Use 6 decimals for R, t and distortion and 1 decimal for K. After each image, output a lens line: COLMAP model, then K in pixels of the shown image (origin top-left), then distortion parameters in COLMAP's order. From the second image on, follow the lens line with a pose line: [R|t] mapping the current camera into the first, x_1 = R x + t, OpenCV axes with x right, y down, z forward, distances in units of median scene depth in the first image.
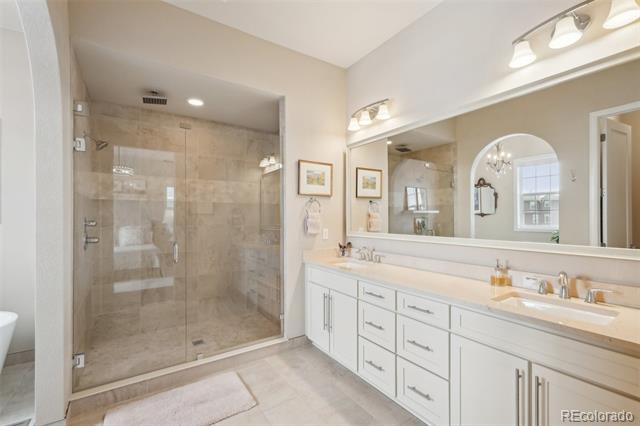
lens RADIAL K [[278.2, 0, 322.0], [0, 278.2, 217.0], [0, 0, 1]] dist [-0.000708, 0.000474]
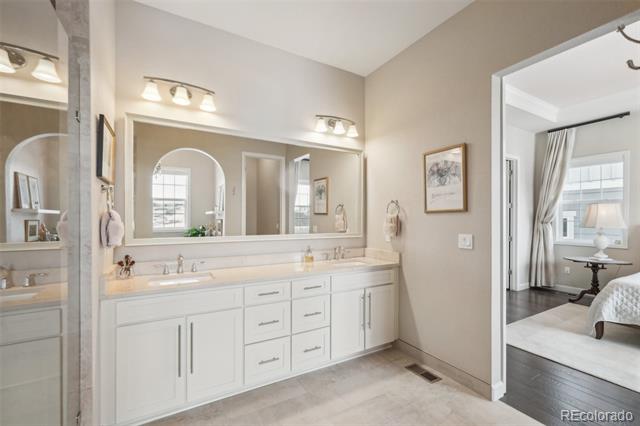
lens RADIAL K [[273.3, 0, 306.6], [0, 273.3, 220.5], [0, 0, 1]] dist [-0.001354, -0.000073]
pose [[0.093439, -0.002601, 0.995622, -0.558085], [-0.005386, 0.999981, 0.003118, 0.001780], [-0.995610, -0.005654, 0.093423, 0.521798]]
